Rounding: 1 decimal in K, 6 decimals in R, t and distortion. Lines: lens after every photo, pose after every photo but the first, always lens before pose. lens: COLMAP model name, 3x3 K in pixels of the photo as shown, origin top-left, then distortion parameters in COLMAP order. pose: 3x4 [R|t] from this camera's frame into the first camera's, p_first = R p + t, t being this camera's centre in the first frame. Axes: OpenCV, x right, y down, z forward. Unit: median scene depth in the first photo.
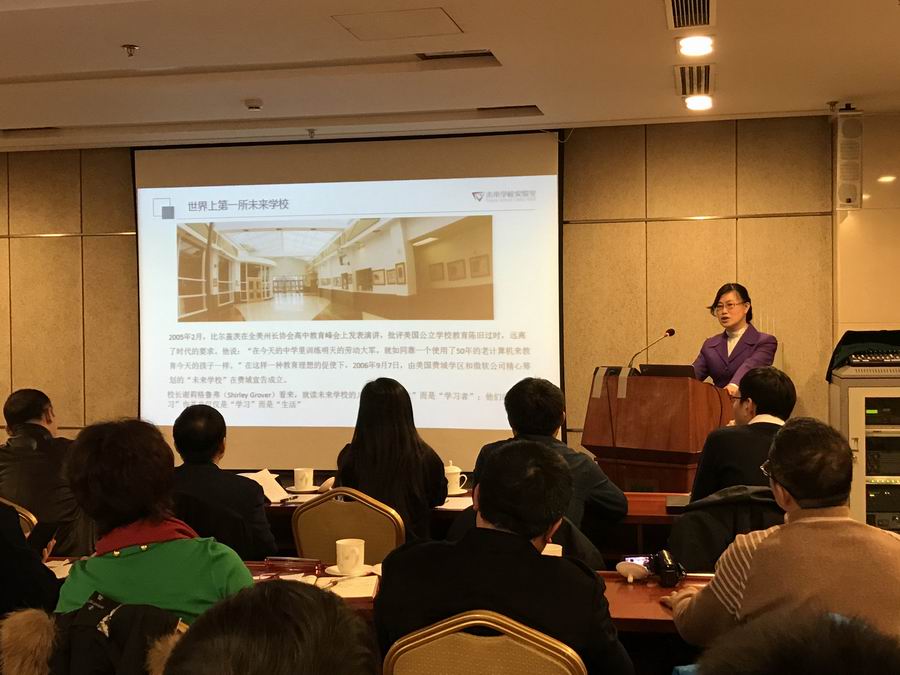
lens RADIAL K [[1268.9, 0, 448.2], [0, 1268.9, 337.5], [0, 0, 1]] dist [0.056347, 0.000000]
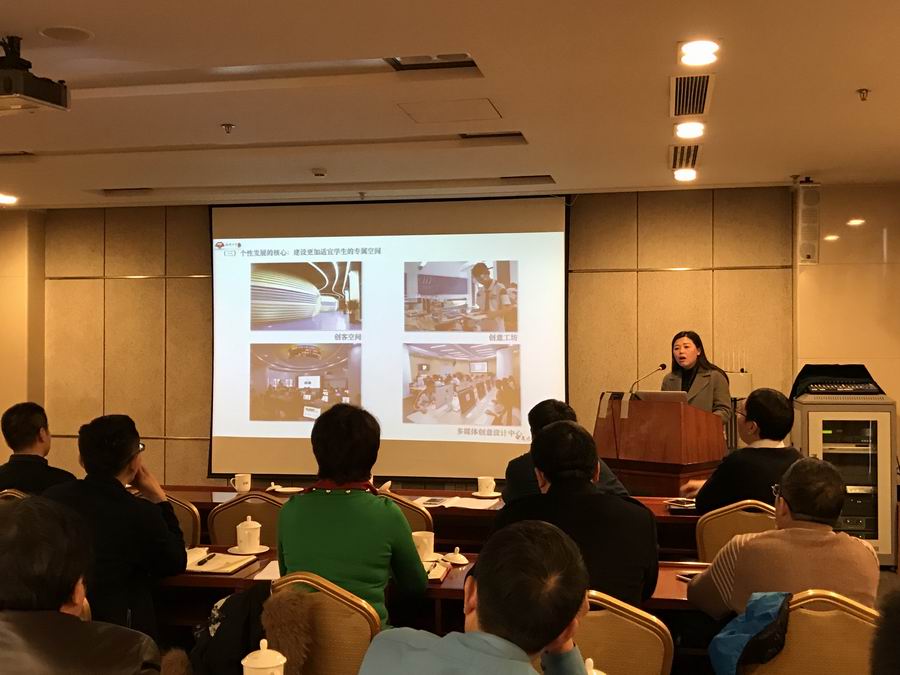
lens RADIAL K [[1079.0, 0, 448.4], [0, 1079.0, 334.9], [0, 0, 1]] dist [0.047184, 0.000000]
pose [[0.999927, 0.011559, 0.003565, -0.028686], [-0.011457, 0.999560, -0.027352, -0.001259], [-0.003879, 0.027309, 0.999620, -0.022819]]
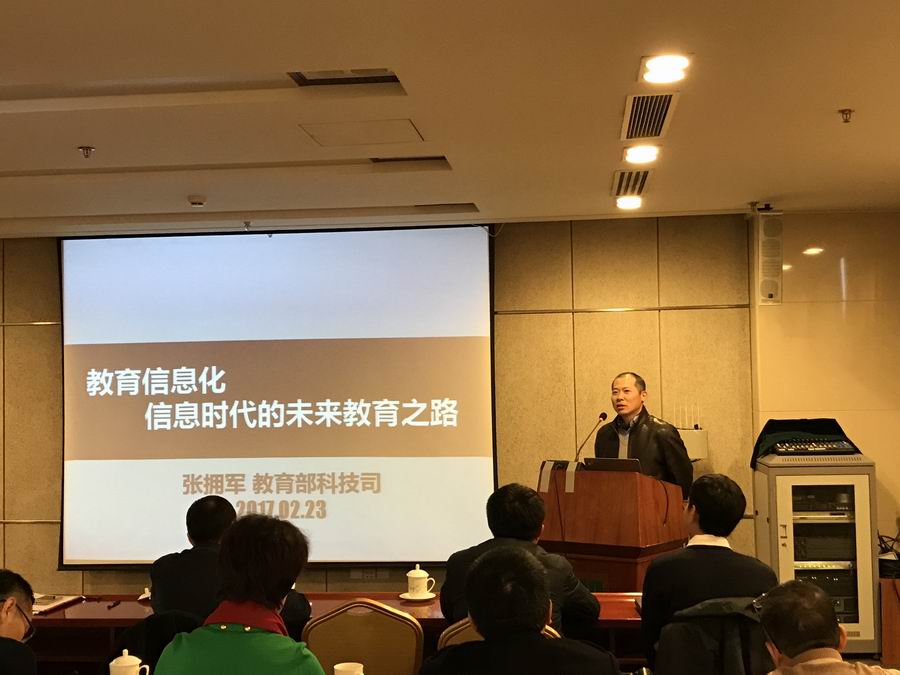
lens RADIAL K [[1235.2, 0, 447.4], [0, 1235.2, 337.9], [0, 0, 1]] dist [0.094778, 0.000000]
pose [[0.995490, -0.002221, 0.094842, -0.045196], [0.007299, 0.998555, -0.053235, -0.019615], [-0.094587, 0.053688, 0.994068, 0.011865]]
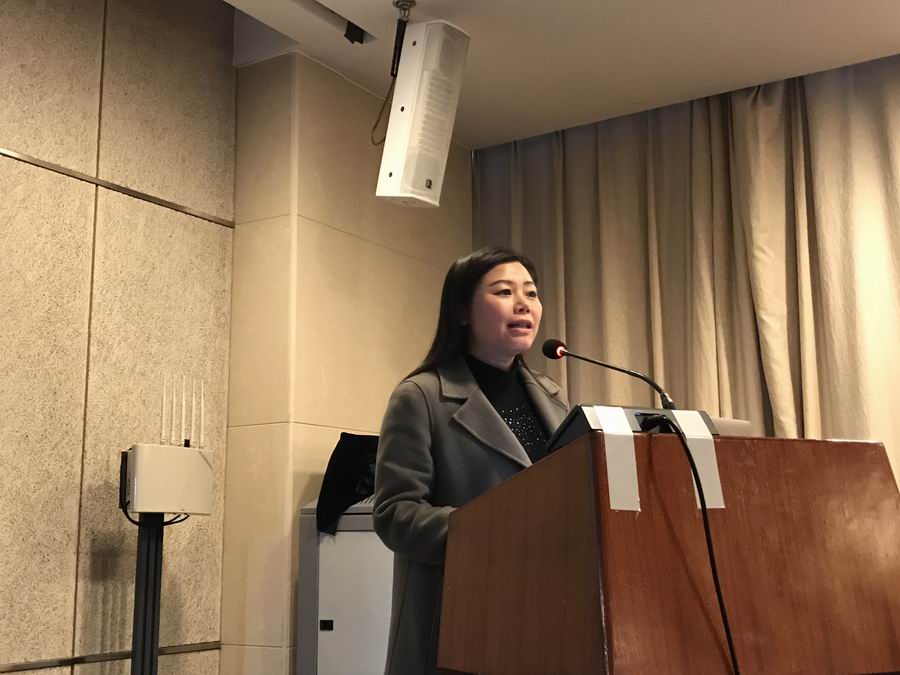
lens RADIAL K [[1133.5, 0, 452.6], [0, 1133.5, 335.5], [0, 0, 1]] dist [0.013251, 0.000000]
pose [[0.361880, 0.173644, 0.915910, -0.105479], [0.015096, 0.981278, -0.192002, 0.045577], [-0.932103, 0.083309, 0.352483, 0.791398]]
